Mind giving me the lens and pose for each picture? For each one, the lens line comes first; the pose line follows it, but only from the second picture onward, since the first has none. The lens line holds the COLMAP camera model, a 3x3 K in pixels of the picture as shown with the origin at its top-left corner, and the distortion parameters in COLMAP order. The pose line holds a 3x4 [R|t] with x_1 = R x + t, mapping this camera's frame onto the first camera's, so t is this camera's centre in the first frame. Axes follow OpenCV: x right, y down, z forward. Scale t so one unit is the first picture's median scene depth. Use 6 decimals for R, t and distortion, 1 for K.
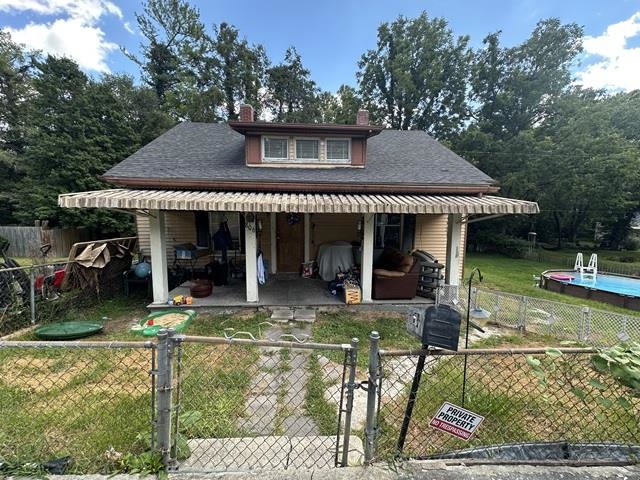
lens RADIAL K [[256.7, 0, 319.1], [0, 256.7, 239.5], [0, 0, 1]] dist [-0.000871, 0.000786]
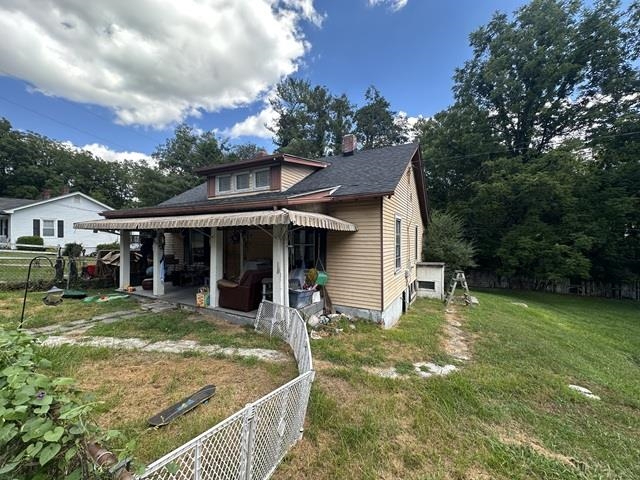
lens RADIAL K [[256.7, 0, 316.1], [0, 256.7, 235.9], [0, 0, 1]] dist [-0.000871, 0.000786]
pose [[0.849383, -0.012886, -0.527620, 0.249741], [-0.056554, 0.991724, -0.115264, 0.007140], [0.524738, 0.127742, 0.841625, 0.052130]]
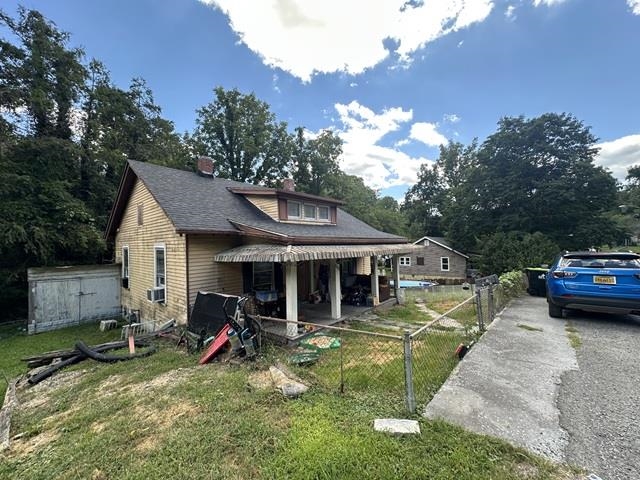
lens RADIAL K [[256.7, 0, 320.7], [0, 256.7, 240.5], [0, 0, 1]] dist [-0.000871, 0.000786]
pose [[0.706104, -0.014005, 0.707969, -0.284064], [0.113944, 0.989023, -0.094079, -0.014437], [-0.698880, 0.147098, 0.699949, -0.005259]]
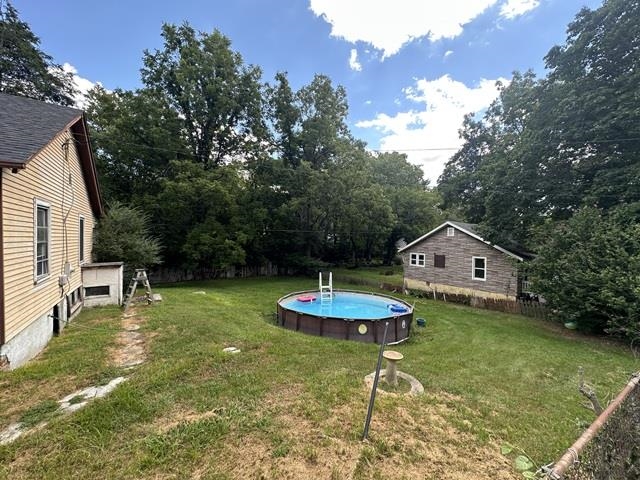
lens RADIAL K [[256.7, 0, 321.3], [0, 256.7, 236.9], [0, 0, 1]] dist [-0.000871, 0.000786]
pose [[0.860745, 0.001443, 0.509034, 0.271515], [0.056140, 0.993627, -0.097746, 0.006640], [-0.505931, 0.112712, 0.855178, 0.059165]]
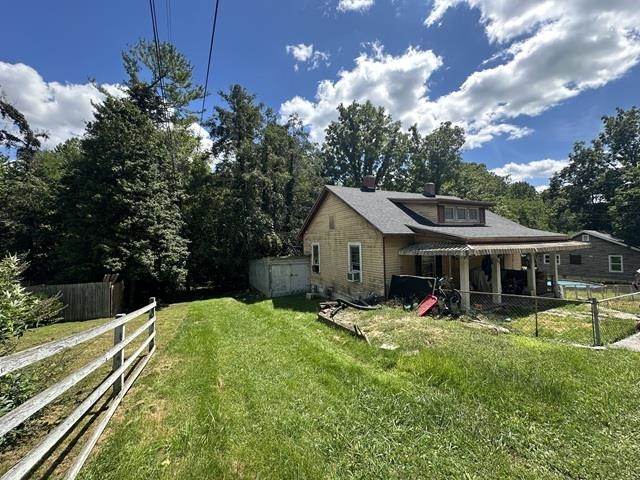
lens RADIAL K [[256.7, 0, 320.0], [0, 256.7, 237.6], [0, 0, 1]] dist [-0.000871, 0.000786]
pose [[0.926108, -0.025944, 0.376366, -0.436301], [0.079695, 0.988573, -0.127956, -0.016689], [-0.368745, 0.148496, 0.917593, -0.051344]]
